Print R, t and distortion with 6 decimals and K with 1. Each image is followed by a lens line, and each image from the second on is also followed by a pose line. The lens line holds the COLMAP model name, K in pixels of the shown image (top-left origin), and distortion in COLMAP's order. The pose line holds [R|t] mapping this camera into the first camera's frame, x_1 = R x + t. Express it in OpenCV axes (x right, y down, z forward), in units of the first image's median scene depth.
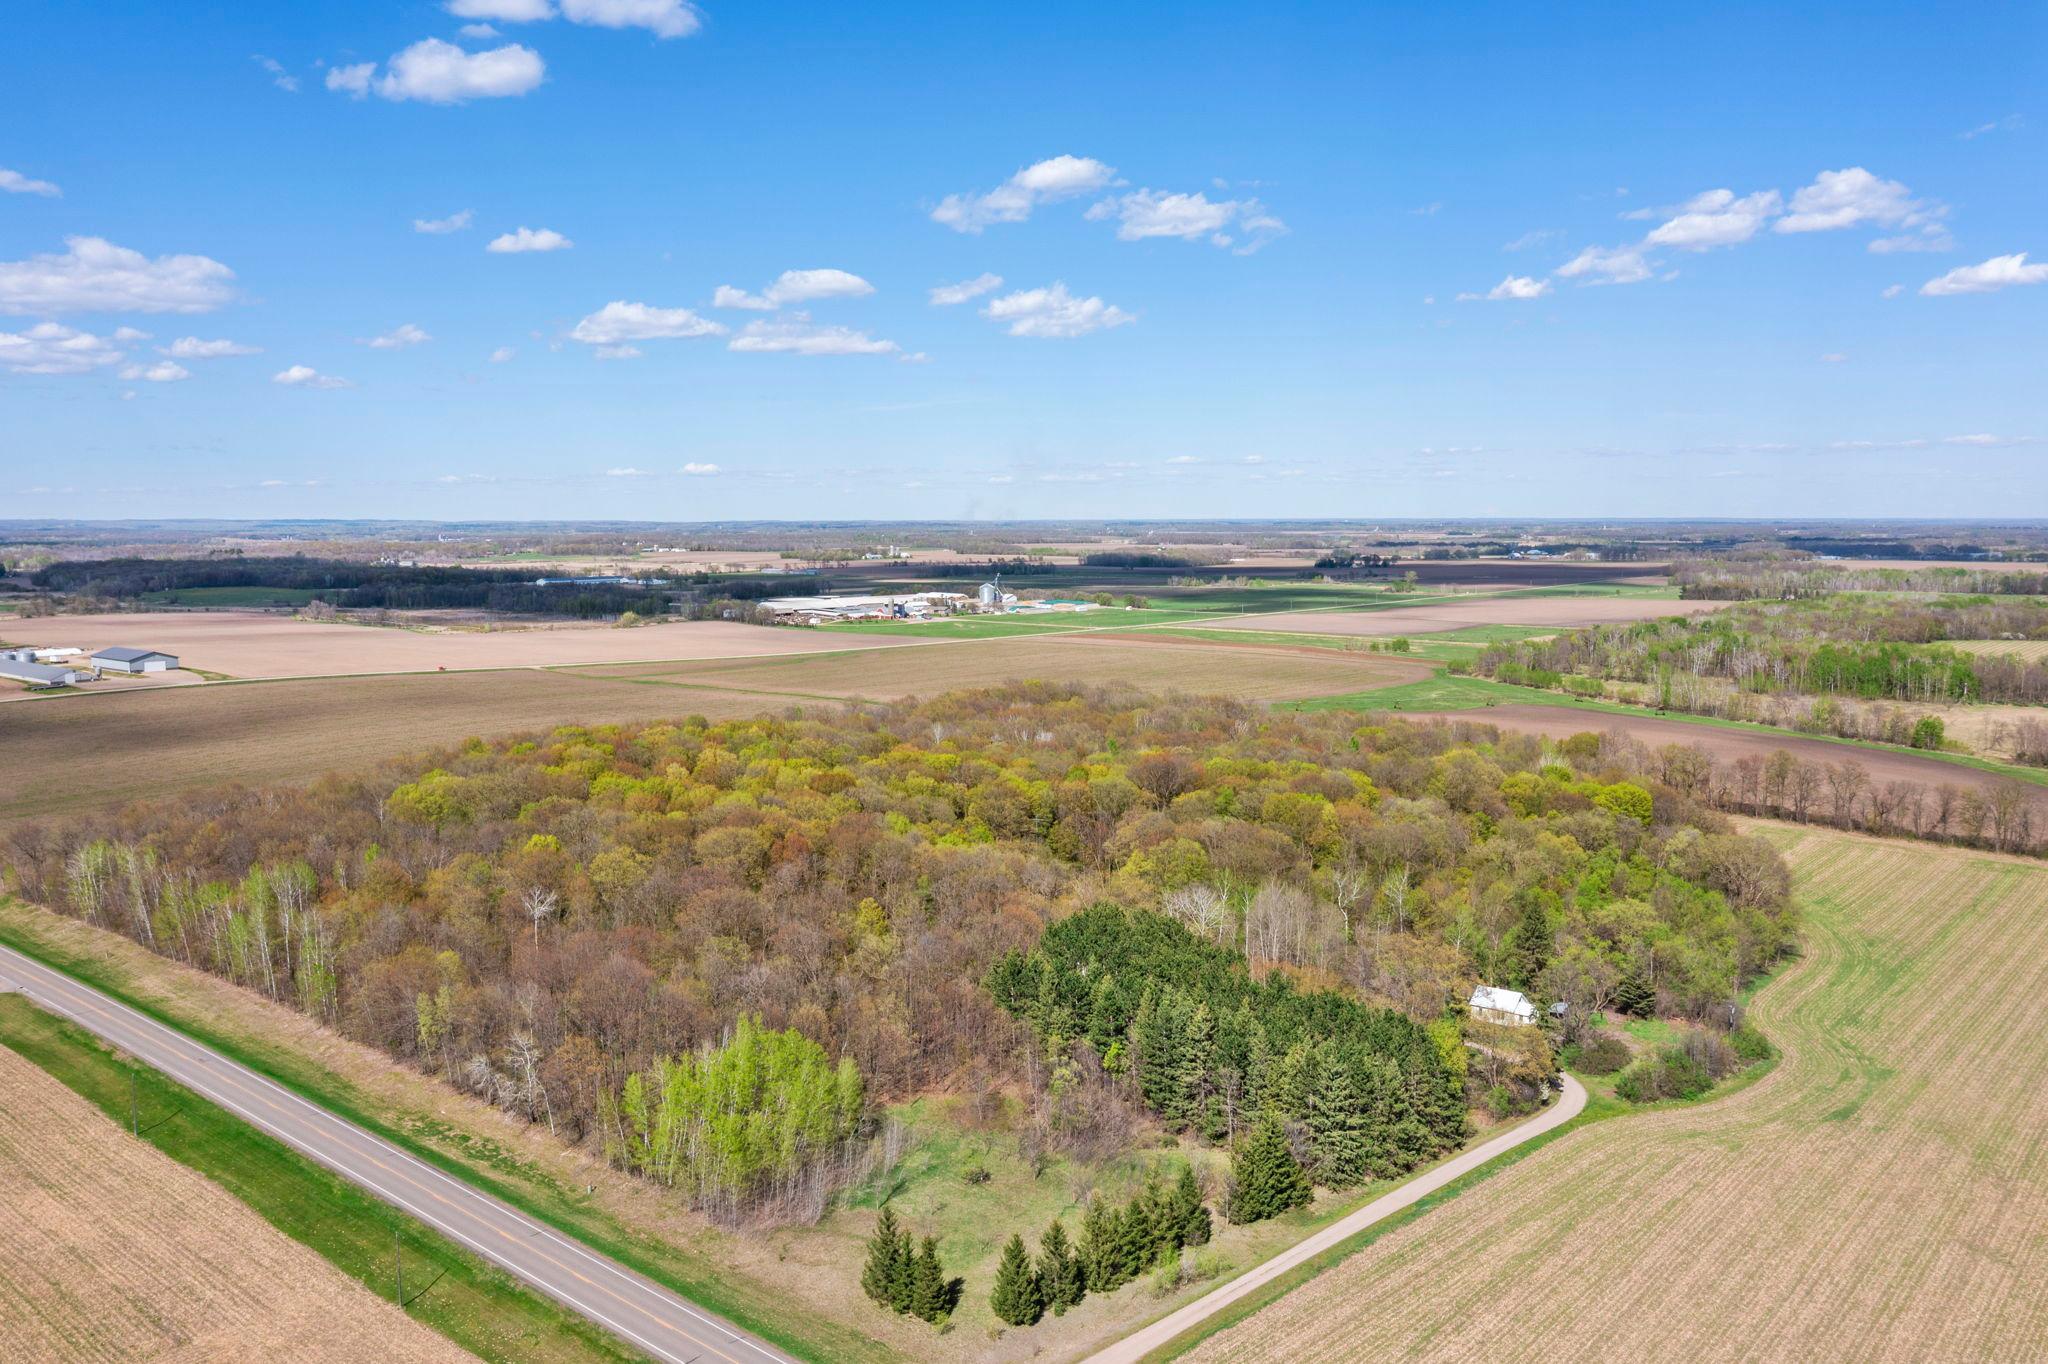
lens RADIAL K [[1597.1, 0, 1056.9], [0, 1597.1, 681.4], [0, 0, 1]] dist [-0.016643, -0.011017]
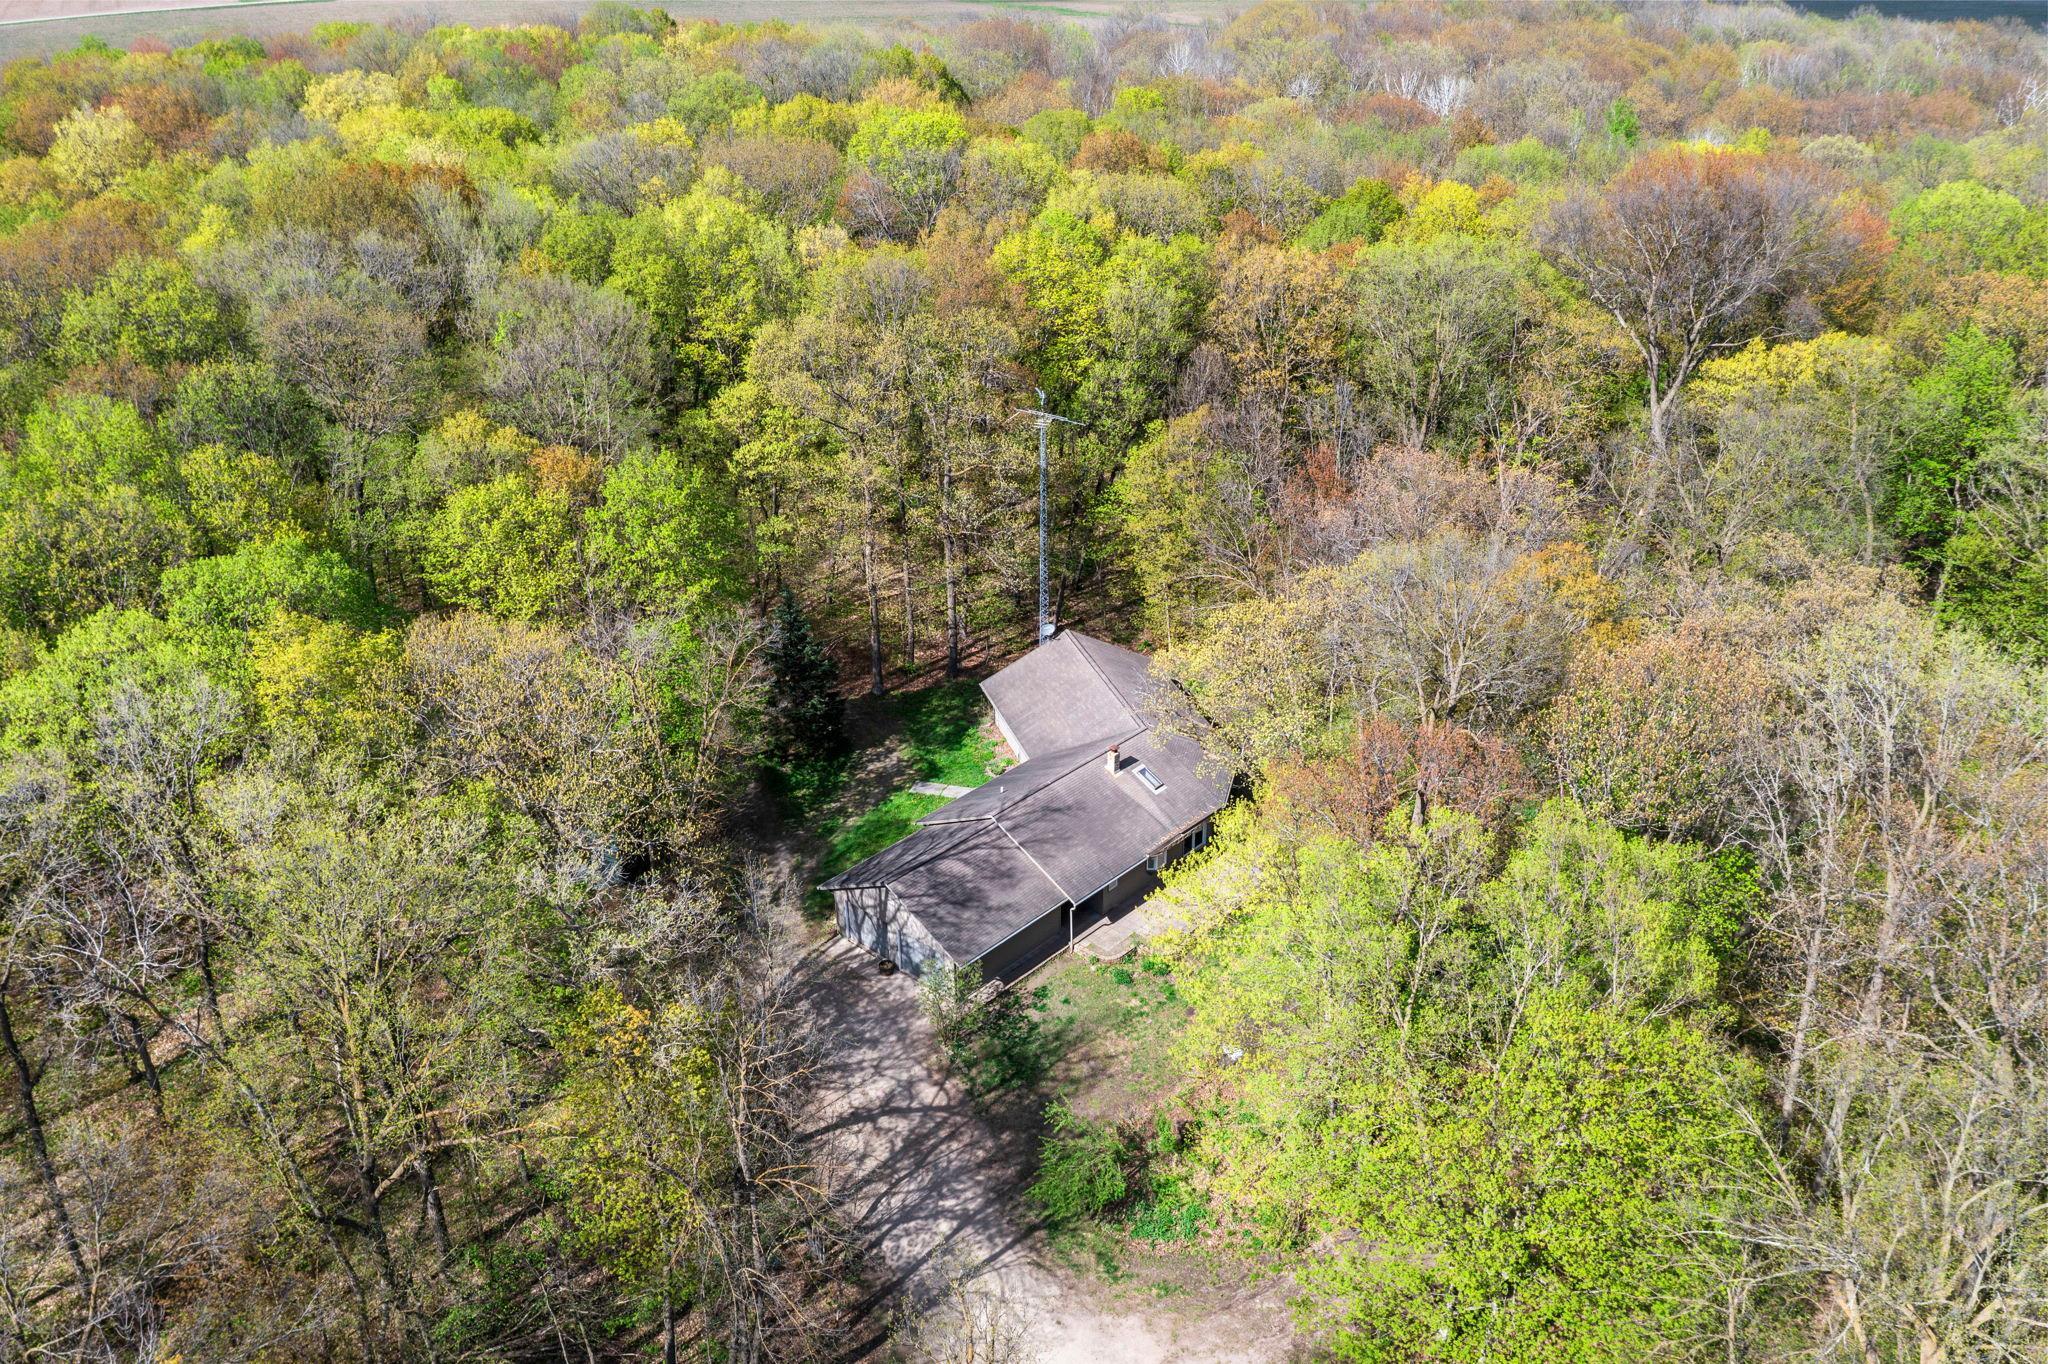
lens RADIAL K [[1597.1, 0, 1056.9], [0, 1597.1, 681.4], [0, 0, 1]] dist [-0.016643, -0.011017]
pose [[0.929391, 0.161047, -0.332109, 0.085192], [-0.030441, 0.930167, 0.365873, 0.045209], [0.367839, -0.329930, 0.869391, 0.942774]]
